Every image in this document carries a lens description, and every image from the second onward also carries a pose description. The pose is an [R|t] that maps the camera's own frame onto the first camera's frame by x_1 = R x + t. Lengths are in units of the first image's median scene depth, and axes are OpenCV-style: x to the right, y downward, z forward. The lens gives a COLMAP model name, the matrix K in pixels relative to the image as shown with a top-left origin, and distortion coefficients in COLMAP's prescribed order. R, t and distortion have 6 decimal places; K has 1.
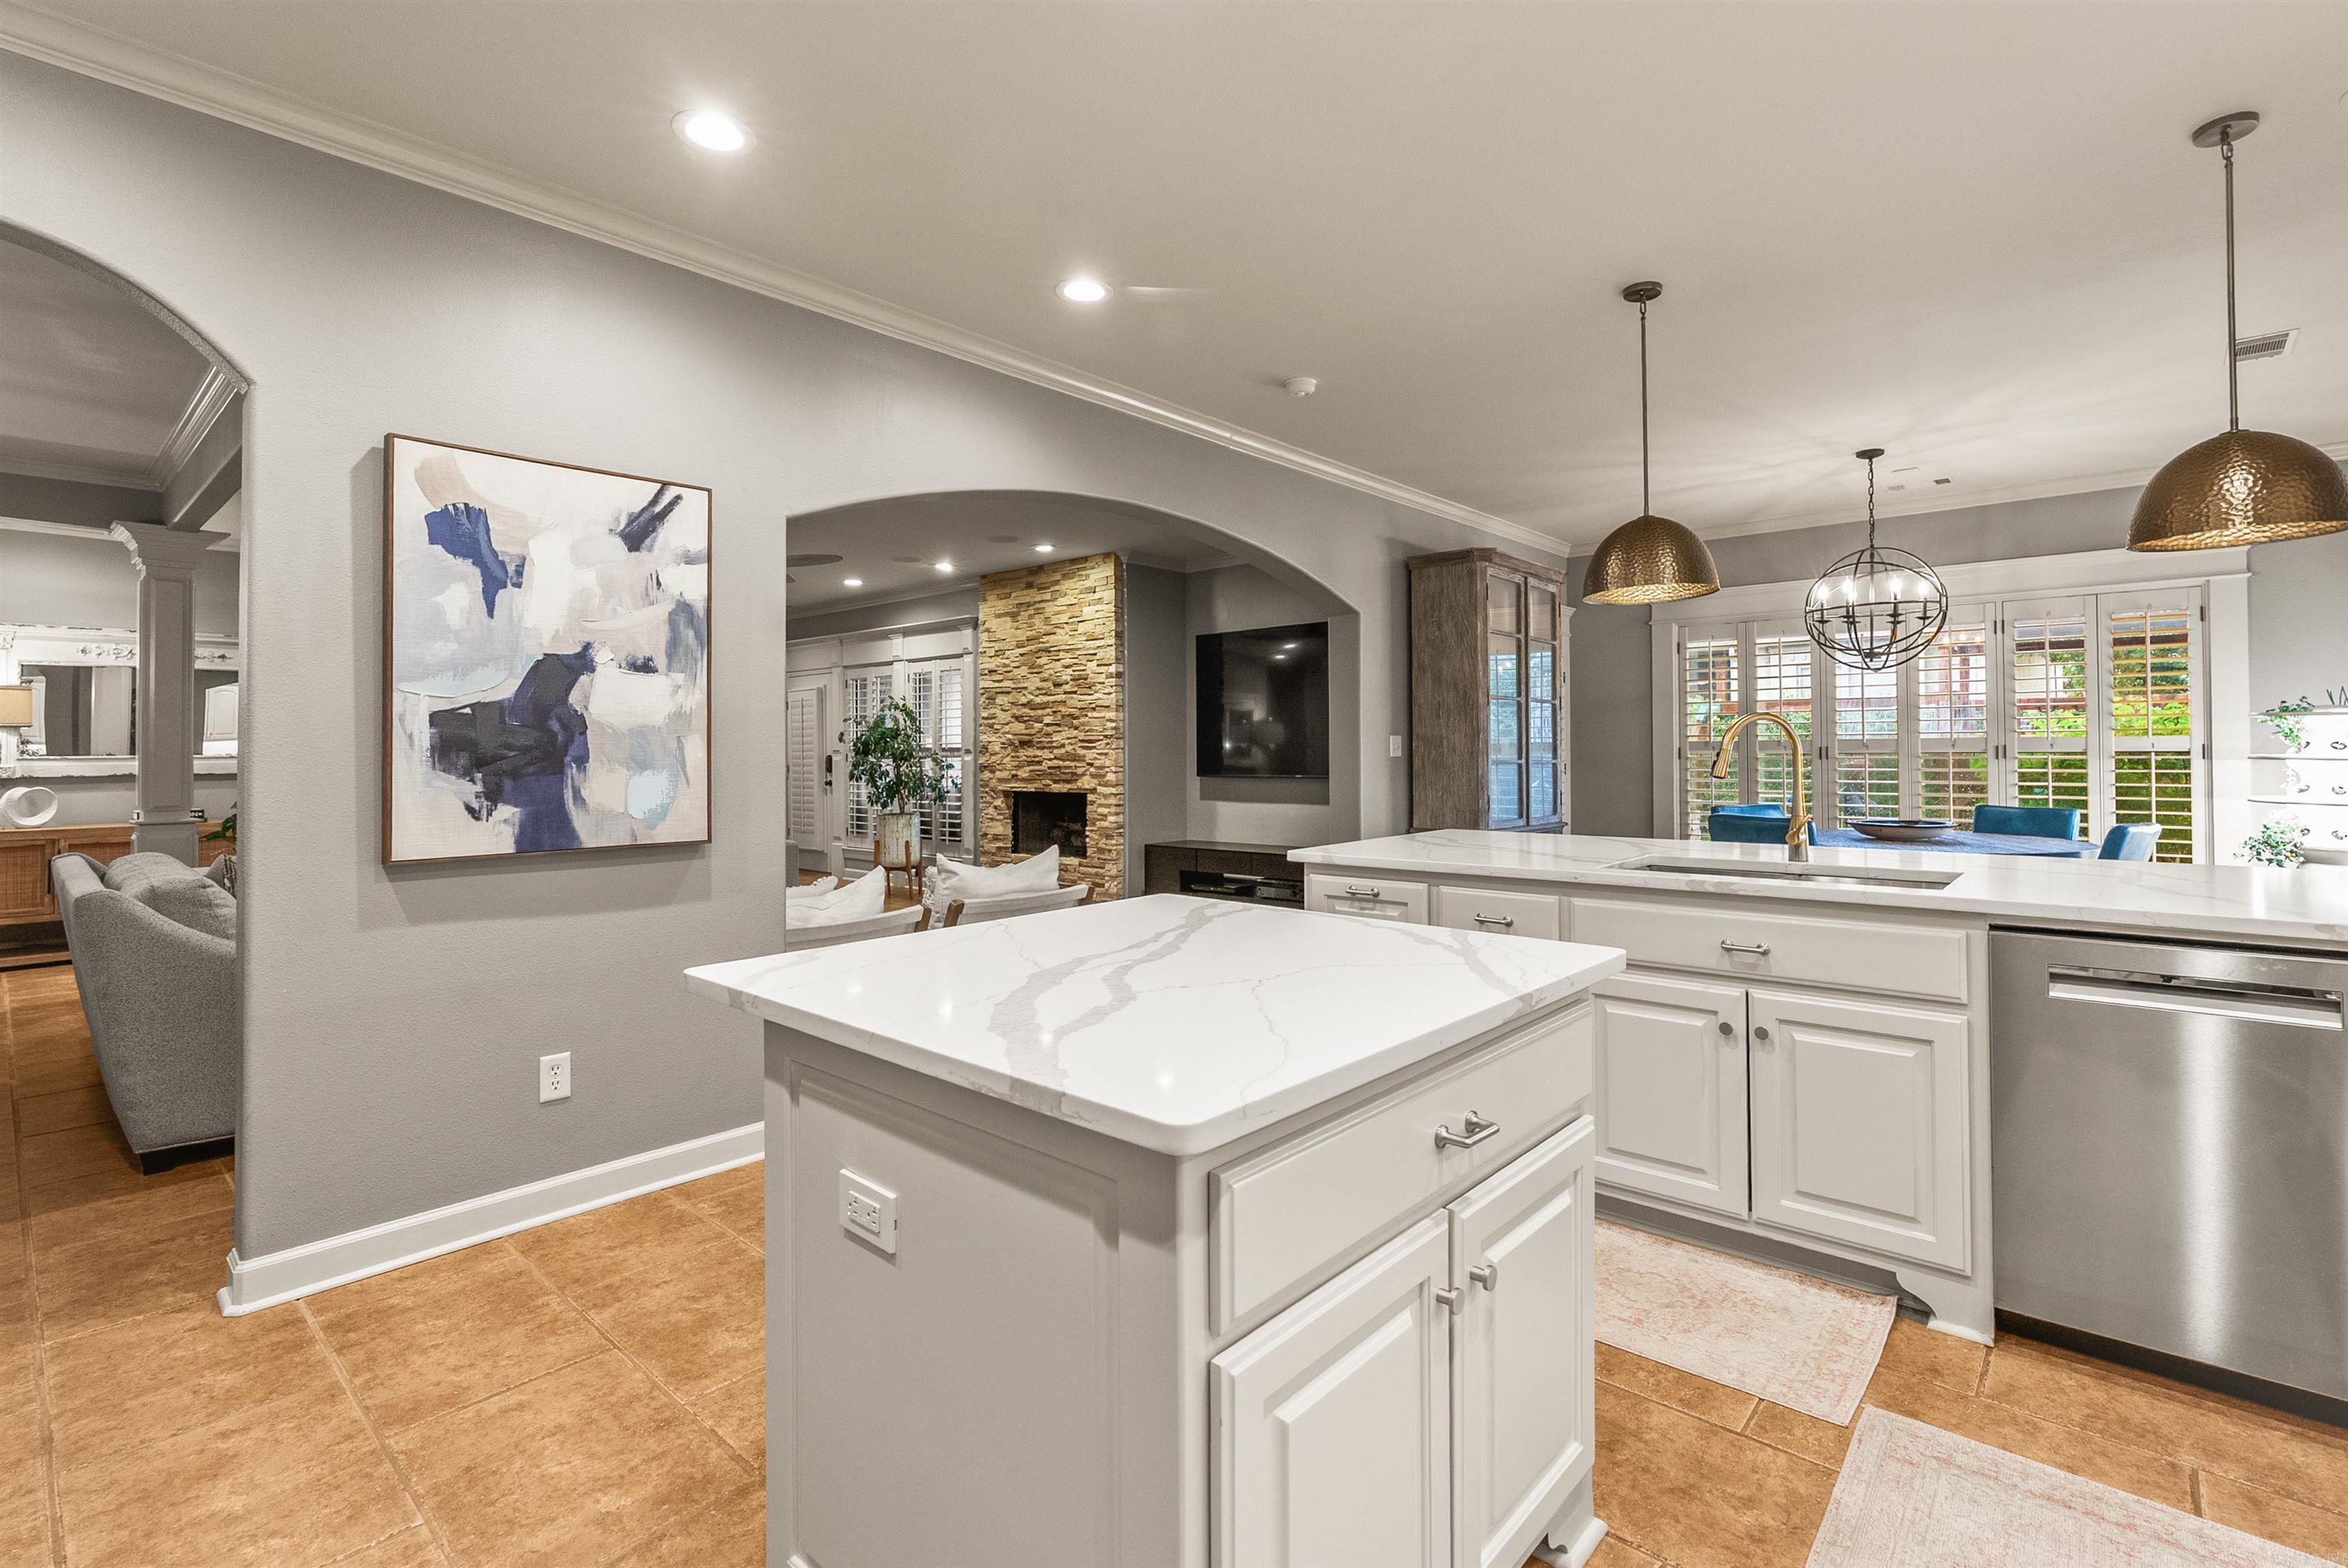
lens RADIAL K [[1078.2, 0, 1177.1], [0, 1078.2, 736.0], [0, 0, 1]] dist [-0.000776, -0.000242]
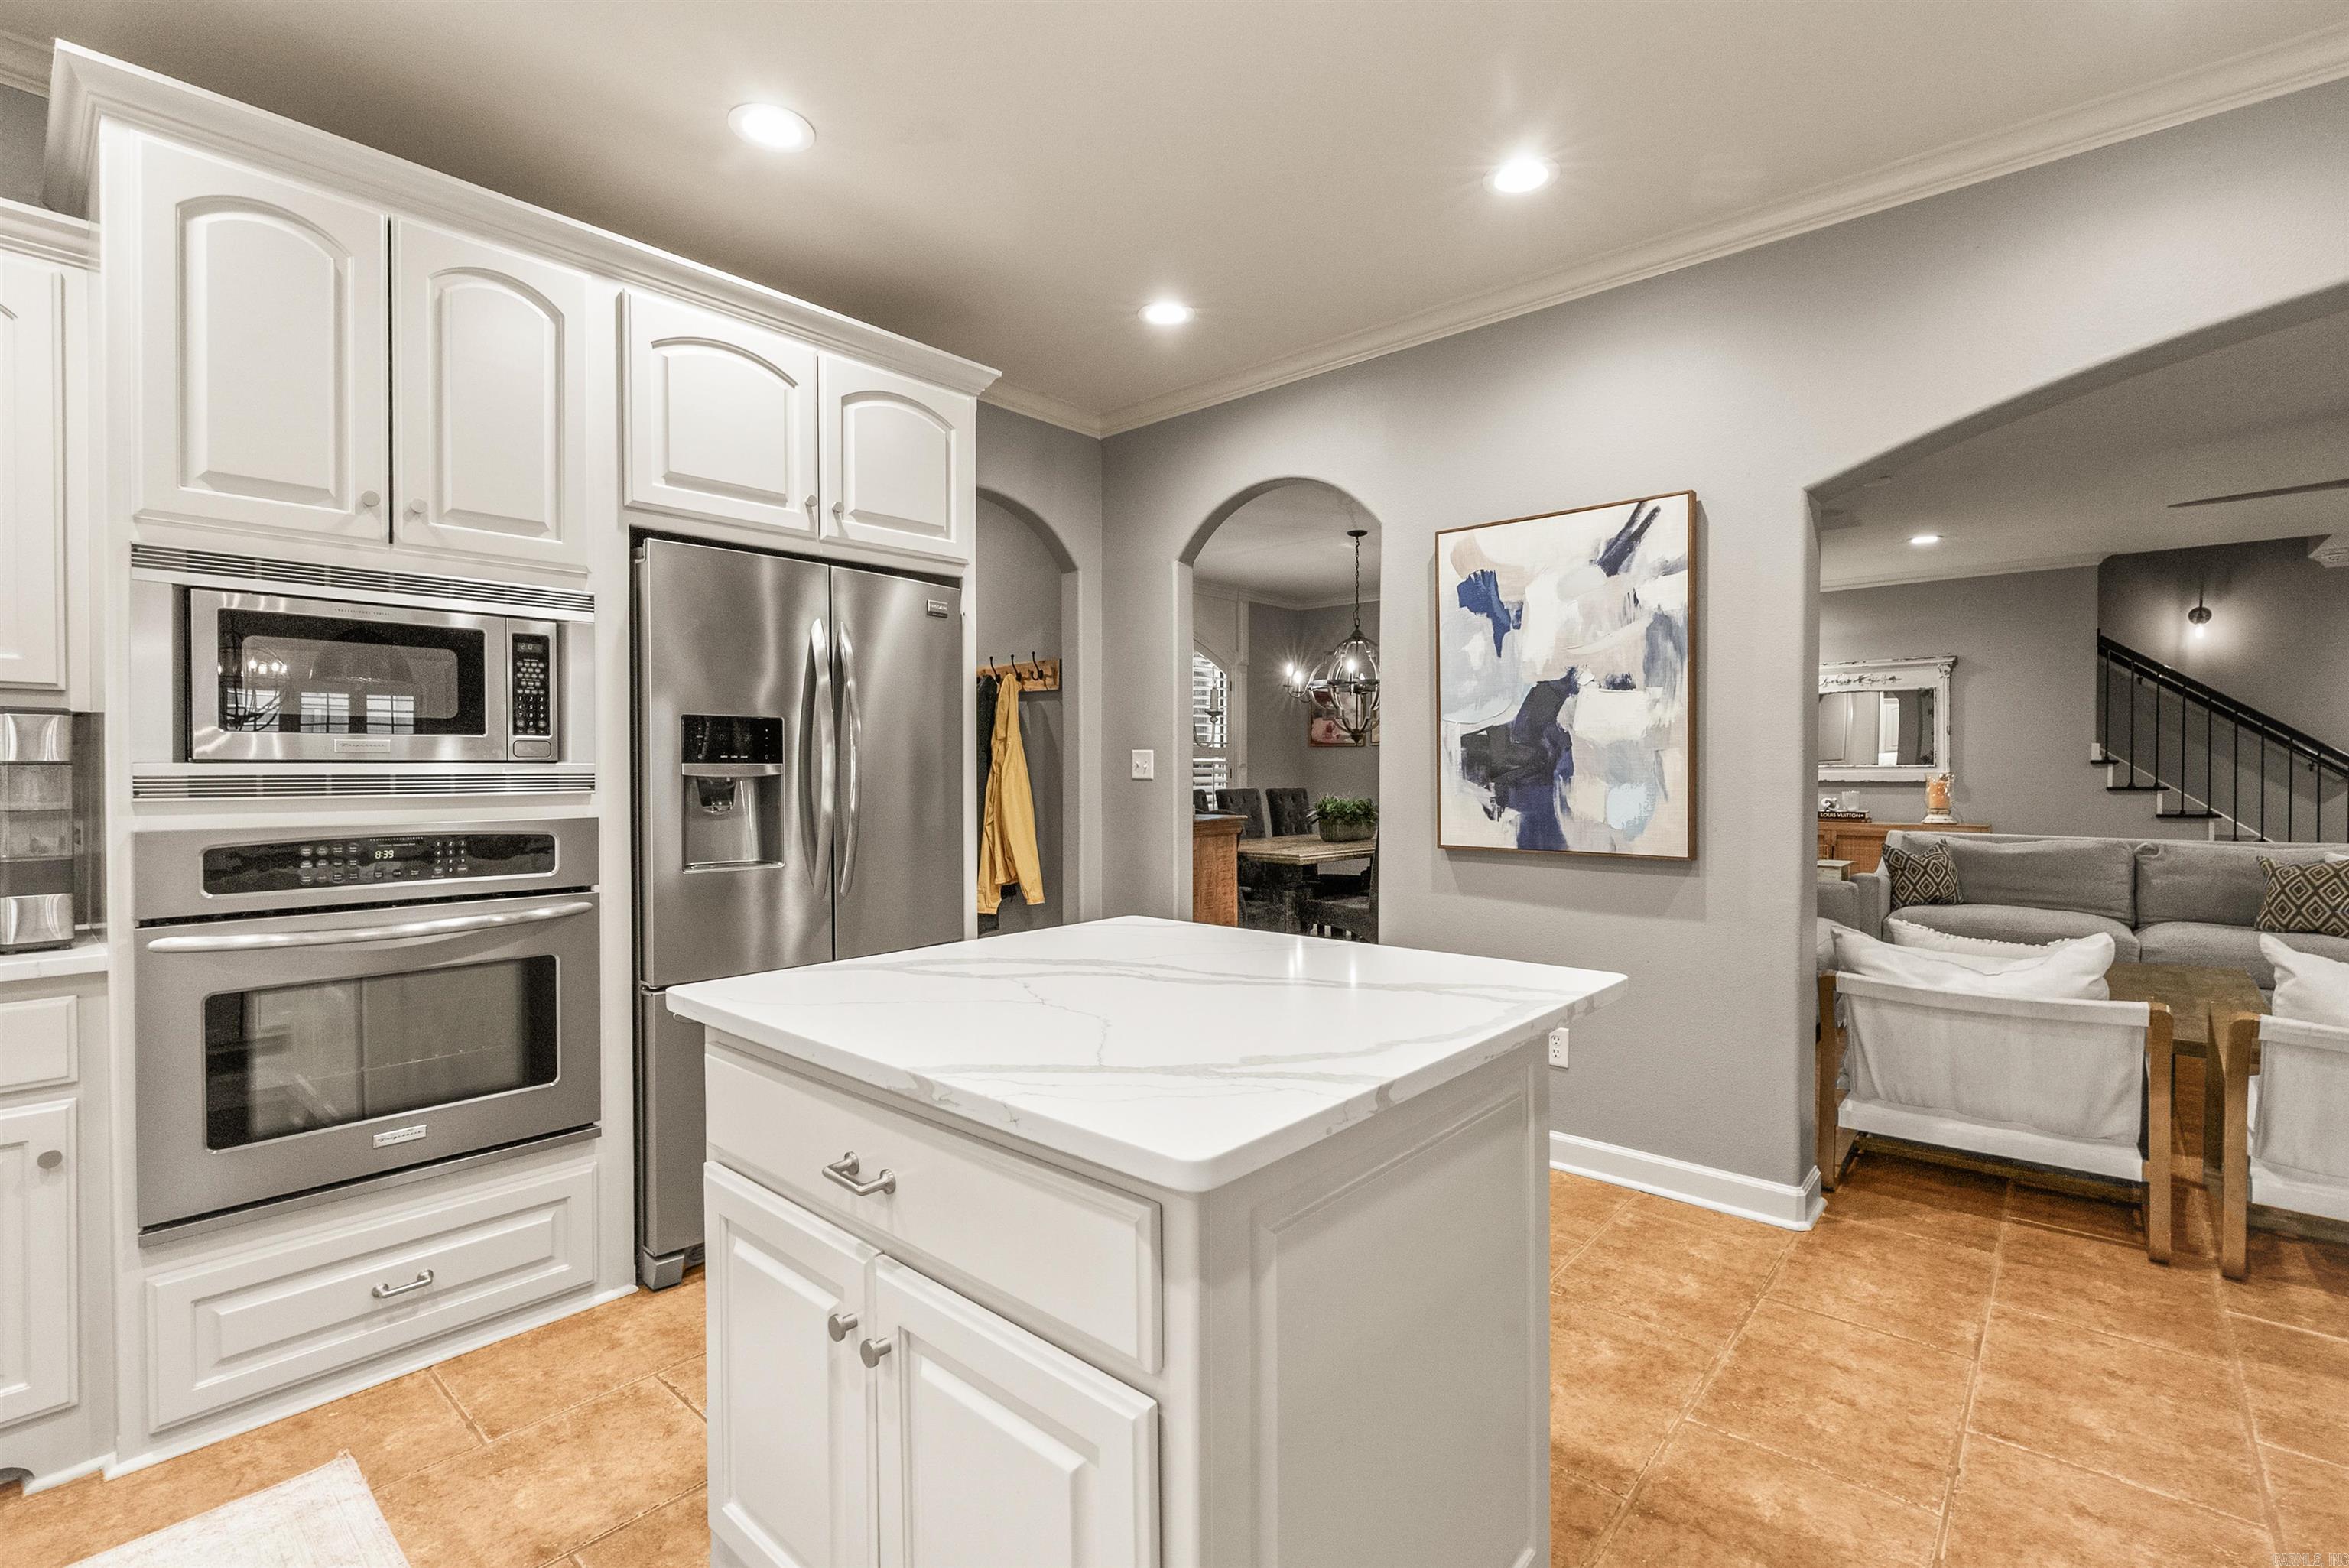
lens RADIAL K [[1057.6, 0, 1178.3], [0, 1057.6, 776.9], [0, 0, 1]] dist [-0.004125, -0.000793]
pose [[0.012719, 0.015380, -0.999801, 0.555888], [0.015480, 0.999759, 0.015576, 0.003126], [0.999799, -0.015675, 0.012478, 0.592079]]
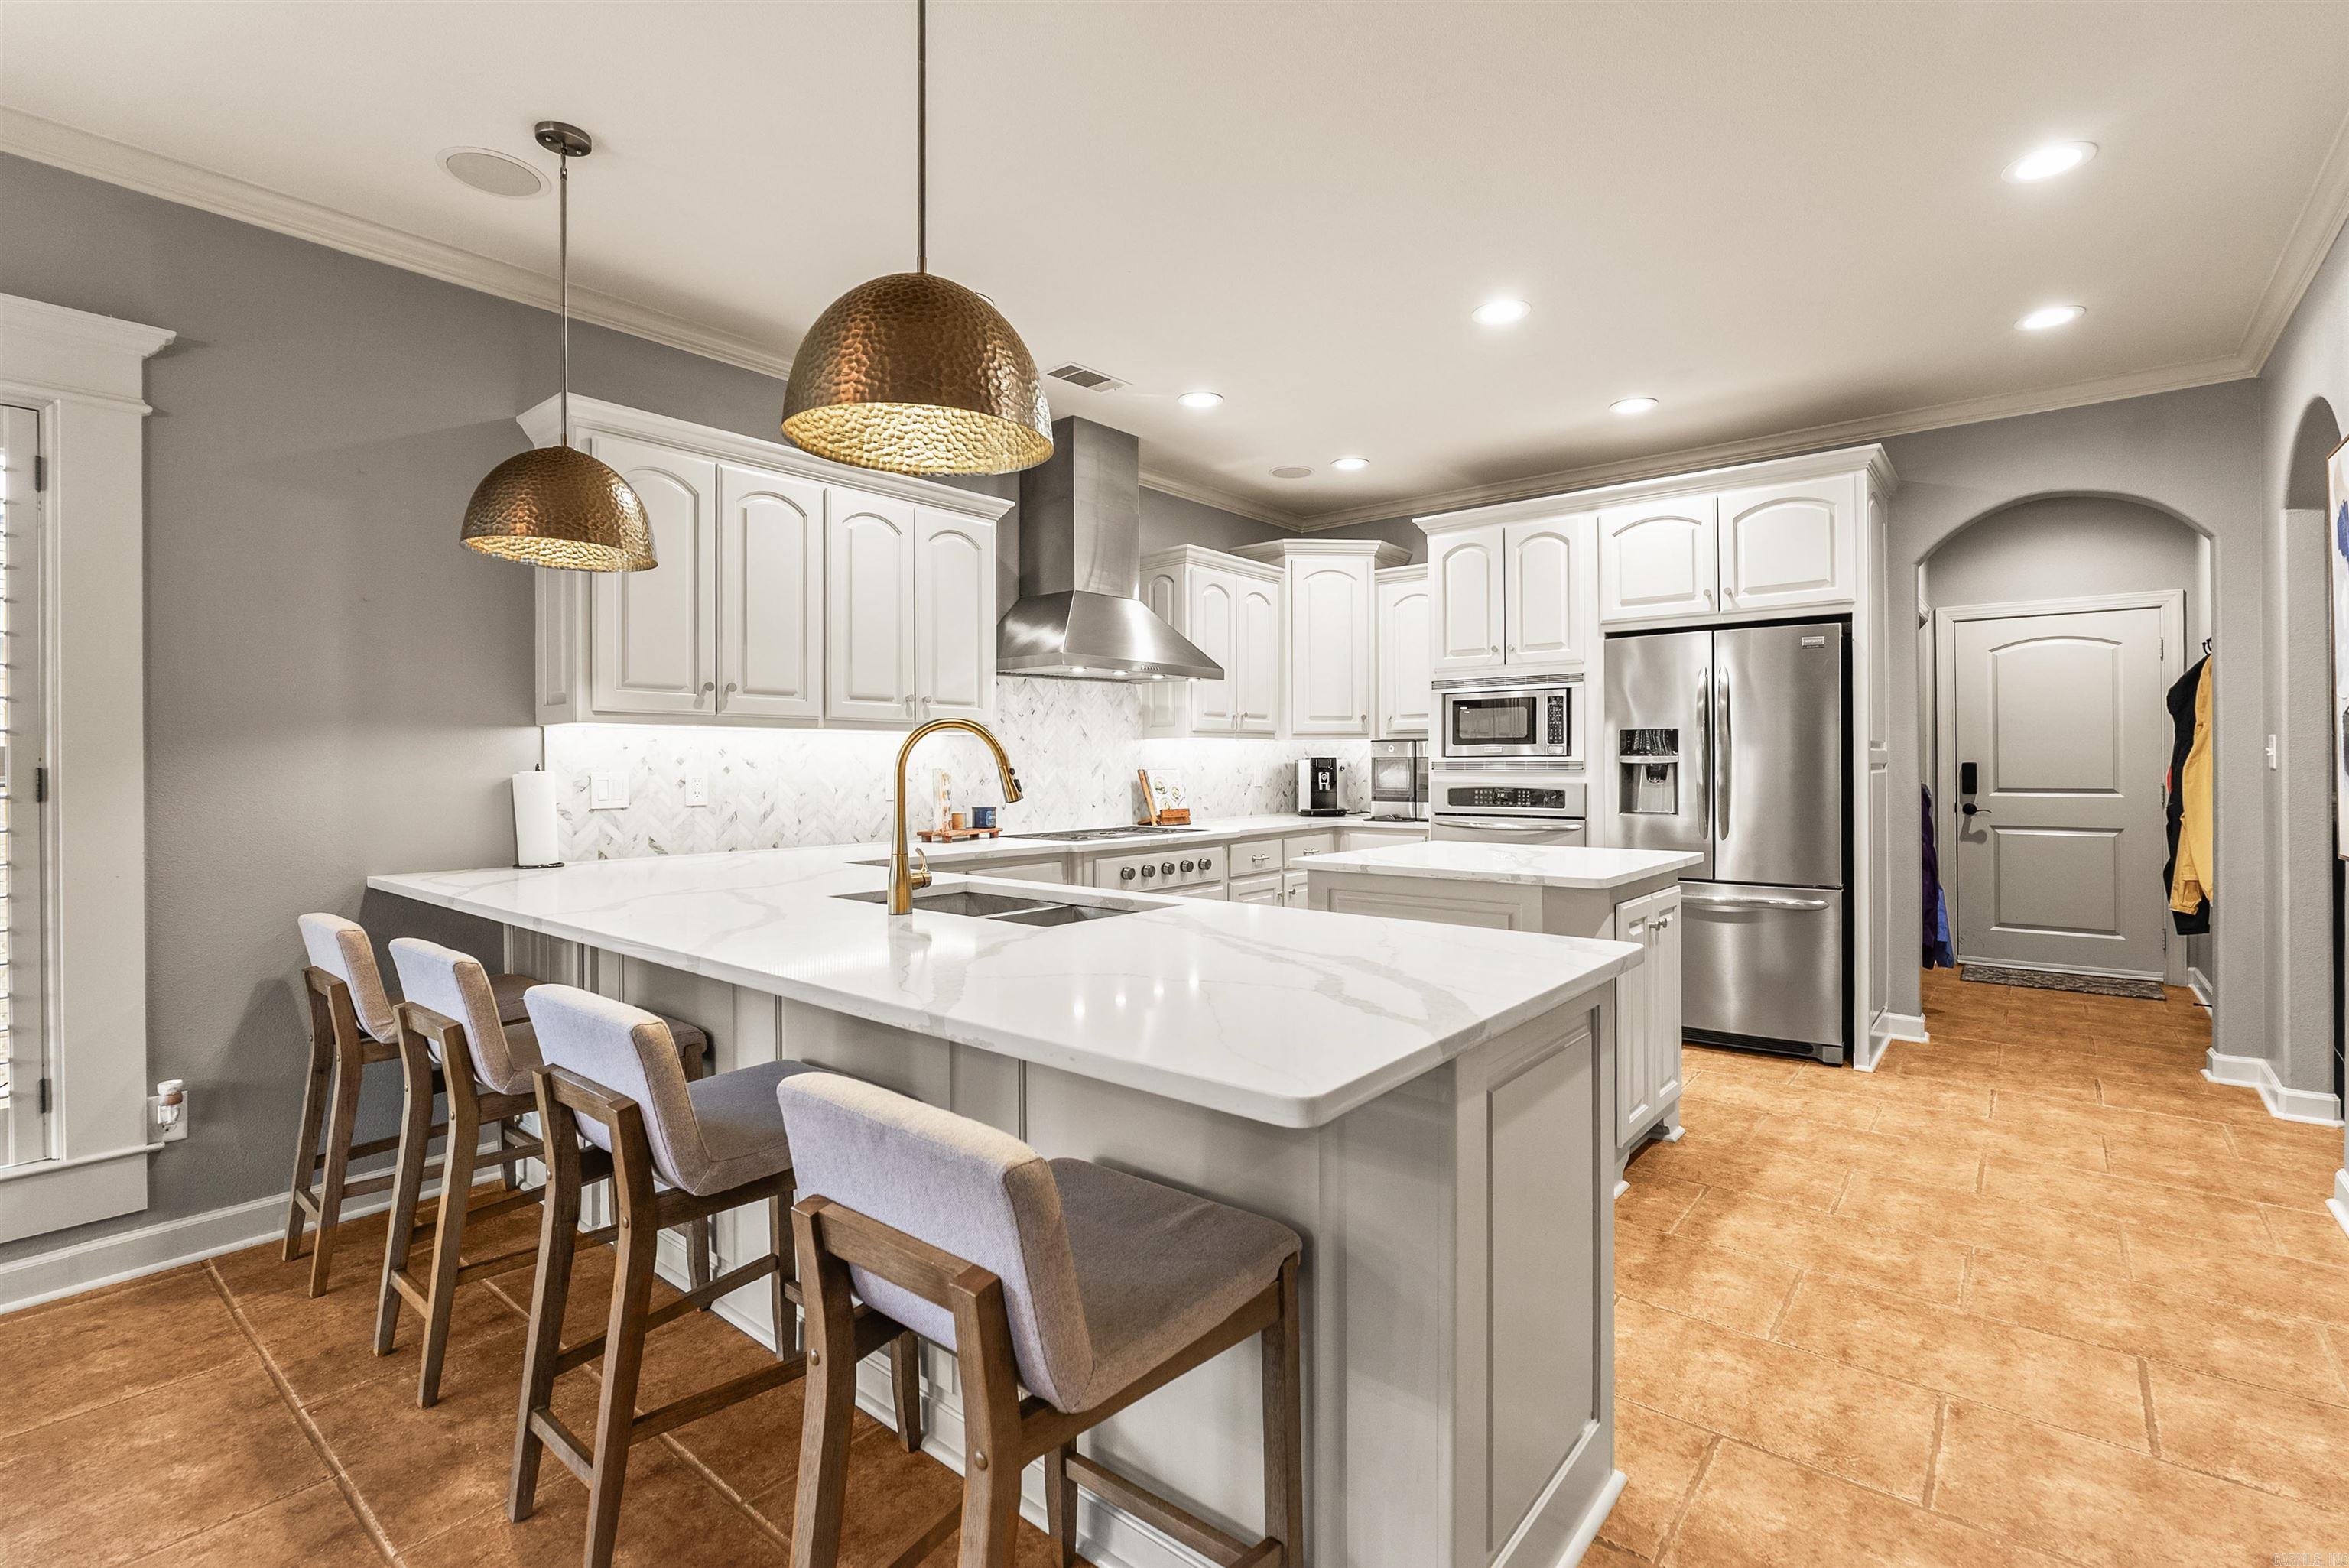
lens RADIAL K [[1077.1, 0, 1173.8], [0, 1077.1, 758.0], [0, 0, 1]] dist [-0.002889, -0.000384]
pose [[-0.999194, 0.010388, -0.038774, 0.429000], [0.011014, 0.999812, -0.015972, 0.020805], [0.038601, -0.016386, -0.999120, 1.838955]]
